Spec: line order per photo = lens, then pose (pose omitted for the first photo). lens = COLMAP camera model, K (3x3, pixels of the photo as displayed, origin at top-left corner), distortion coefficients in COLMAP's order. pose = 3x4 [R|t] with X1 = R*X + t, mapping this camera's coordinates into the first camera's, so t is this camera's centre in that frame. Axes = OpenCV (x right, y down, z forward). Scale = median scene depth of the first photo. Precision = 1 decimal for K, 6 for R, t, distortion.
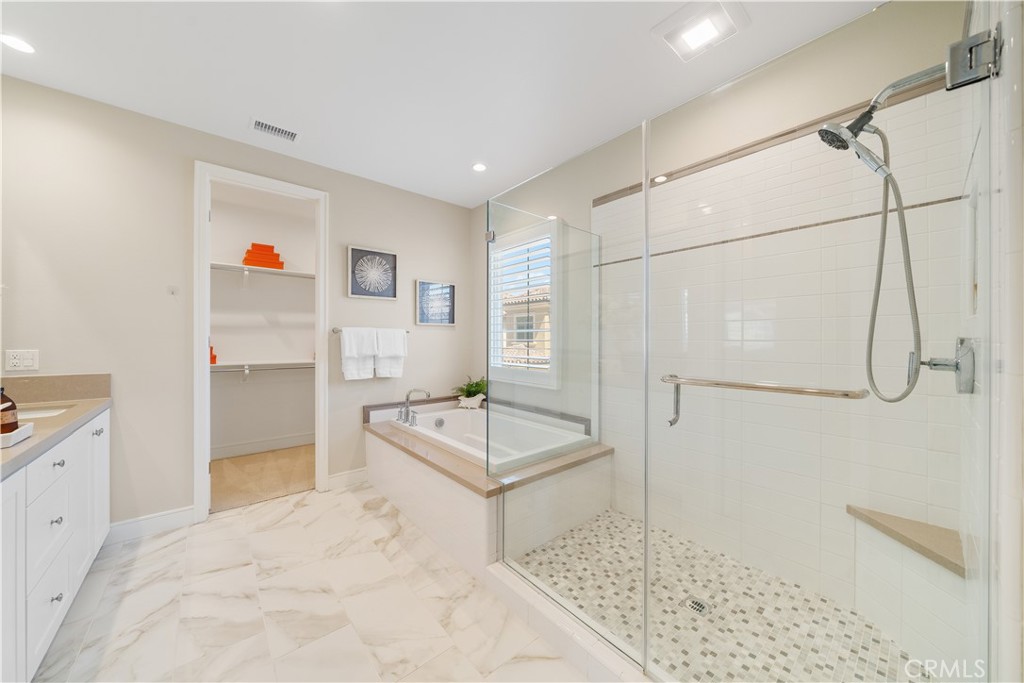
lens RADIAL K [[358.9, 0, 508.5], [0, 358.9, 344.2], [0, 0, 1]] dist [-0.002174, -0.000157]
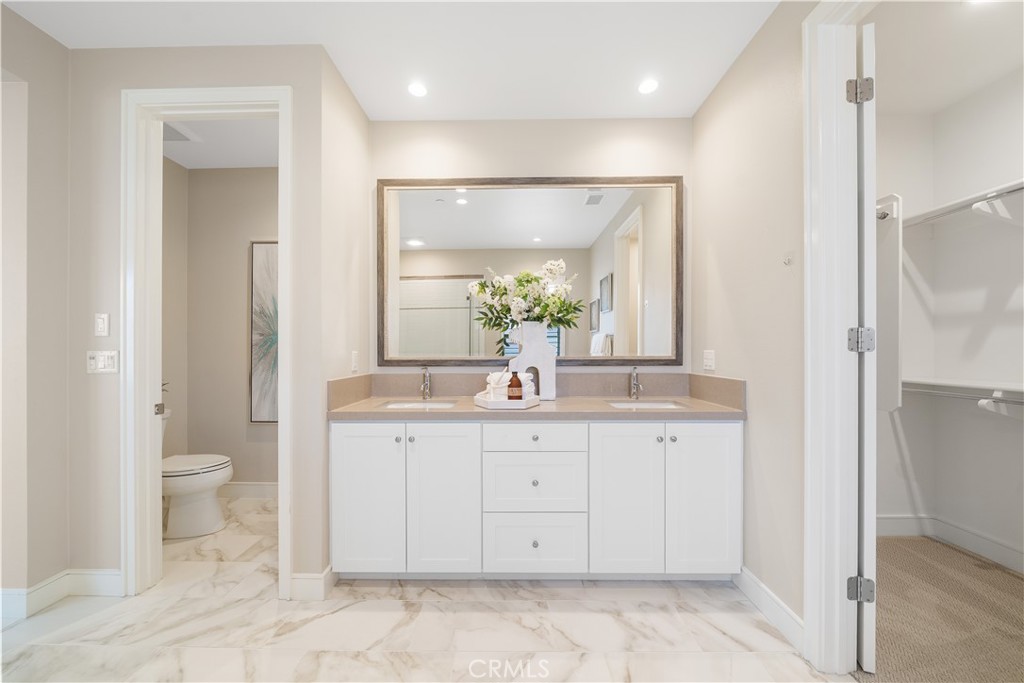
lens RADIAL K [[363.0, 0, 509.3], [0, 363.0, 348.7], [0, 0, 1]] dist [-0.001259, 0.000041]
pose [[-0.655009, -0.005671, -0.755599, -0.195226], [-0.005643, 0.999981, -0.002613, 0.020590], [0.755600, 0.002552, -0.655029, 1.527816]]
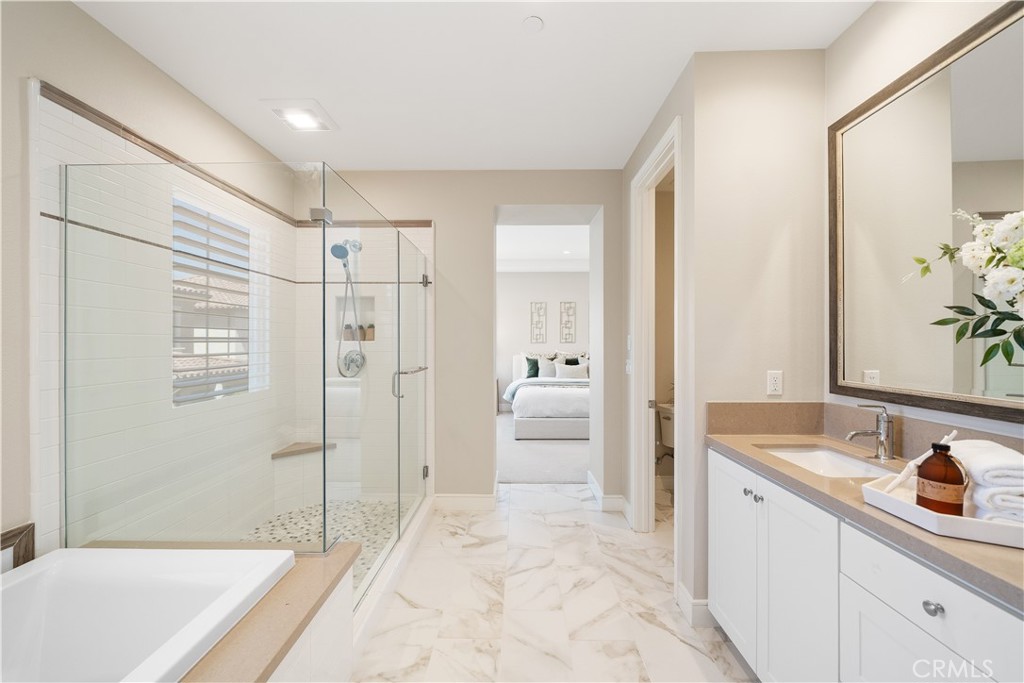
lens RADIAL K [[400.1, 0, 512.0], [0, 400.1, 341.5], [0, 0, 1]] dist [-0.001373, -0.000186]
pose [[-0.755069, -0.001803, 0.655643, -1.020886], [0.001169, 0.999991, 0.004097, -0.061584], [-0.655645, 0.003860, -0.755060, 1.614827]]
